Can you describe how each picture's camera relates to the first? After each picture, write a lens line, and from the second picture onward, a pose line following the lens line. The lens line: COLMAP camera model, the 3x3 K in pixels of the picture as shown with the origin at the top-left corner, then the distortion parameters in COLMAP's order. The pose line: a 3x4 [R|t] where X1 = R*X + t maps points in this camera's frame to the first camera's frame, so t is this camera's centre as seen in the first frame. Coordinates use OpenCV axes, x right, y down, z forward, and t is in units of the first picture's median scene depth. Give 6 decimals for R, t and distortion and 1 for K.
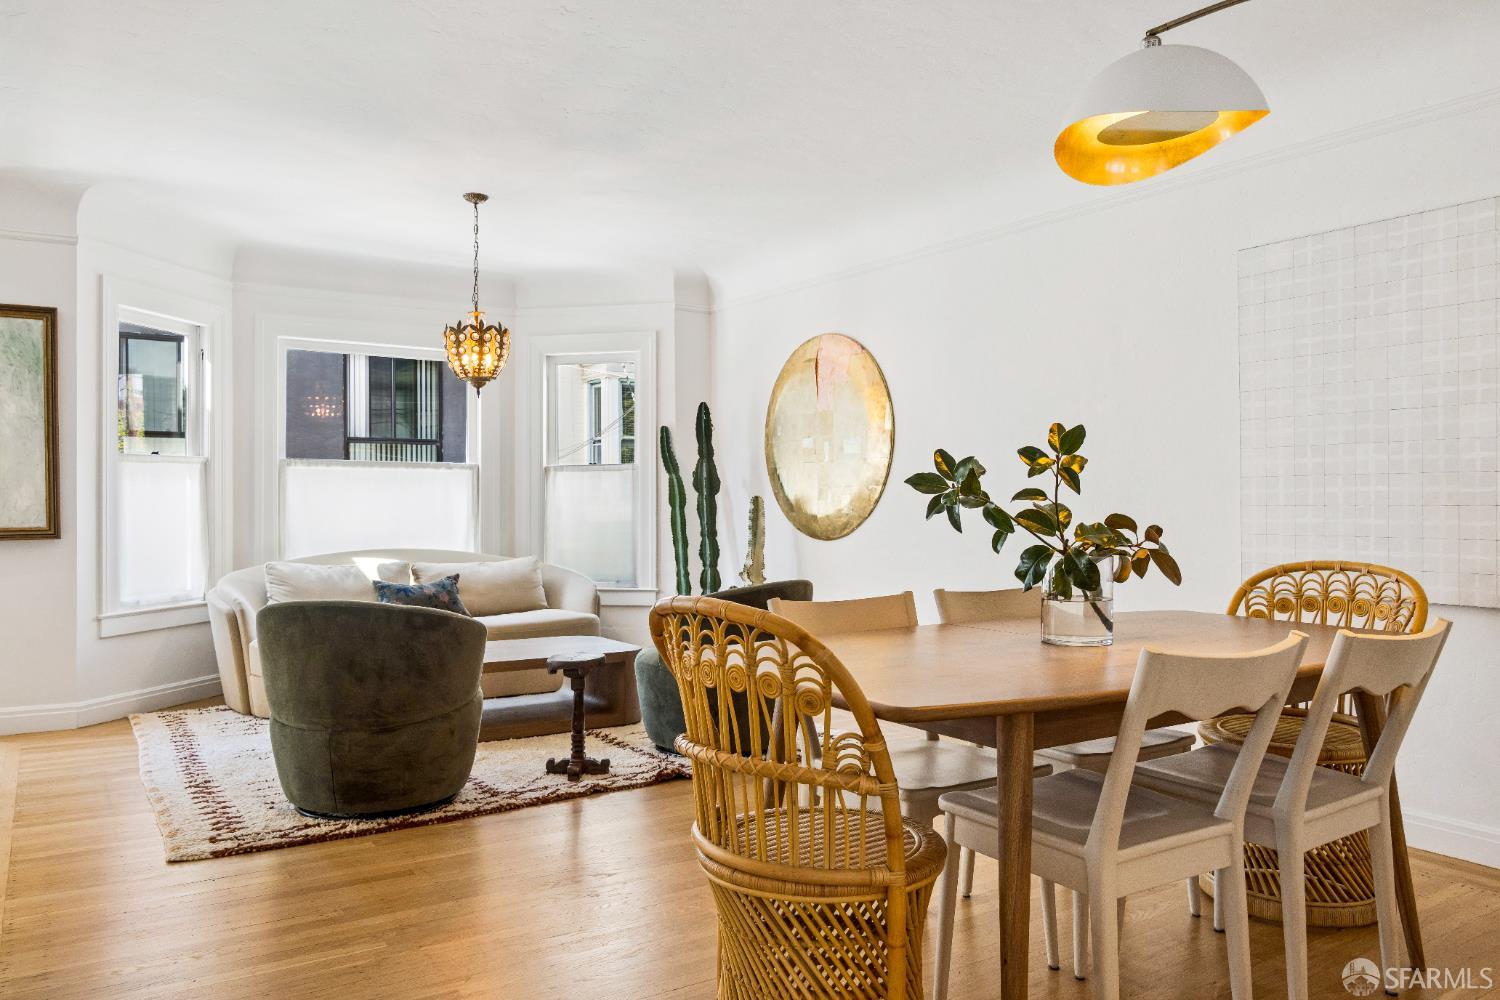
lens RADIAL K [[1057.1, 0, 738.0], [0, 1057.1, 500.7], [0, 0, 1]] dist [0.002539, 0.000092]
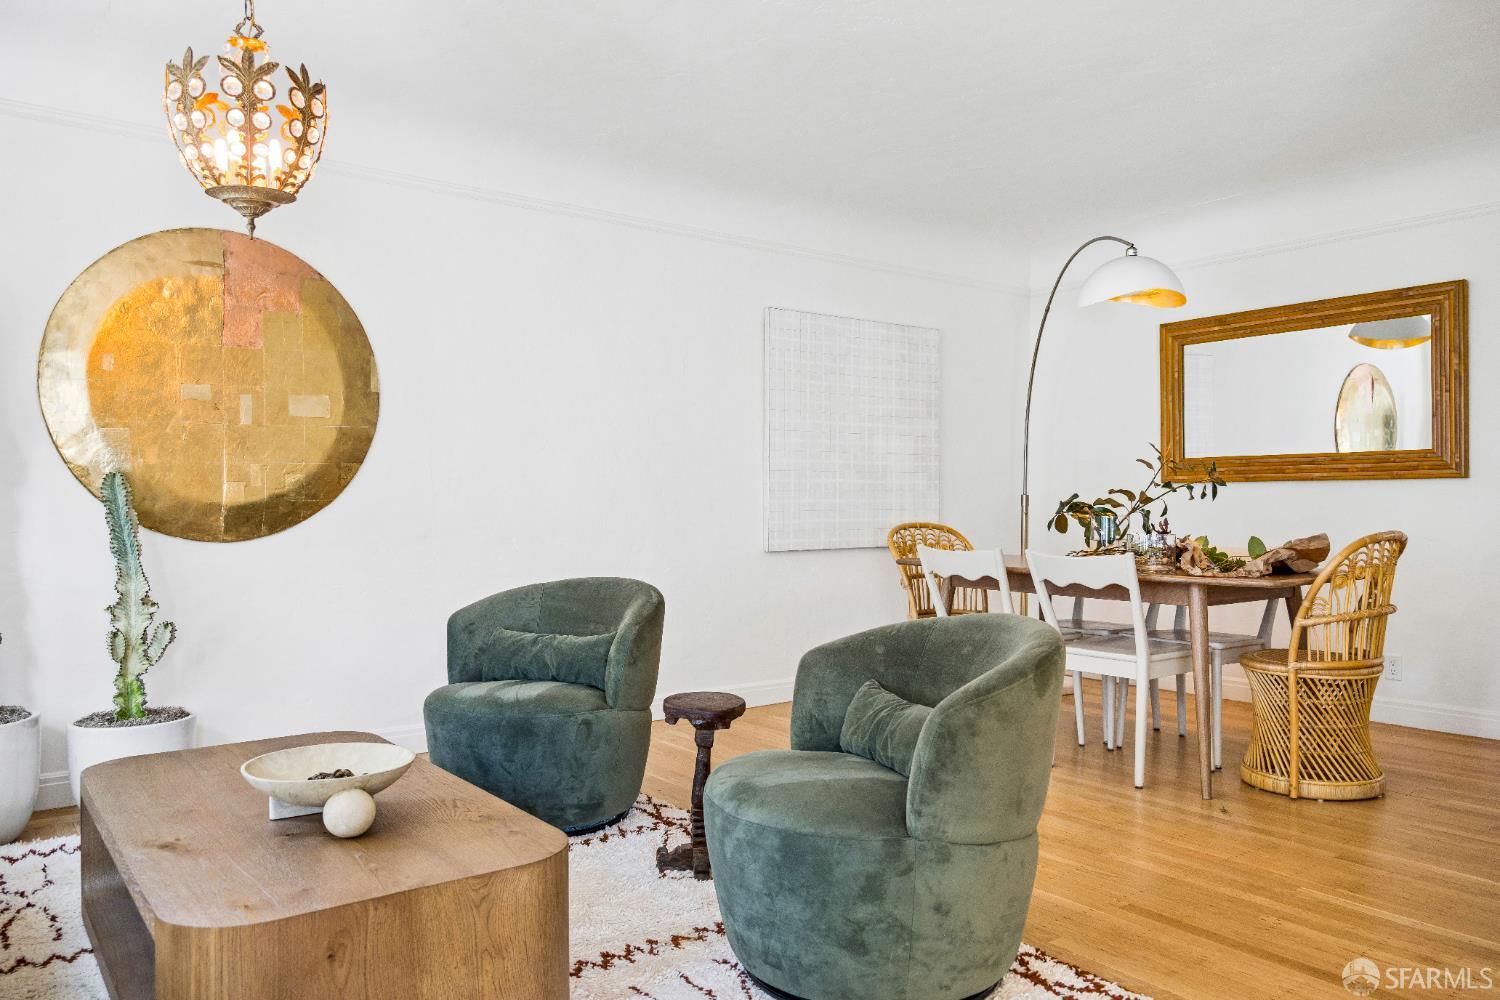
lens RADIAL K [[1098.8, 0, 748.7], [0, 1098.8, 501.9], [0, 0, 1]] dist [-0.001880, -0.004134]
pose [[-0.055656, -0.005582, 0.998434, -0.699538], [-0.002617, 0.999982, 0.005445, 0.008399], [-0.998447, -0.002310, -0.055670, 0.798982]]
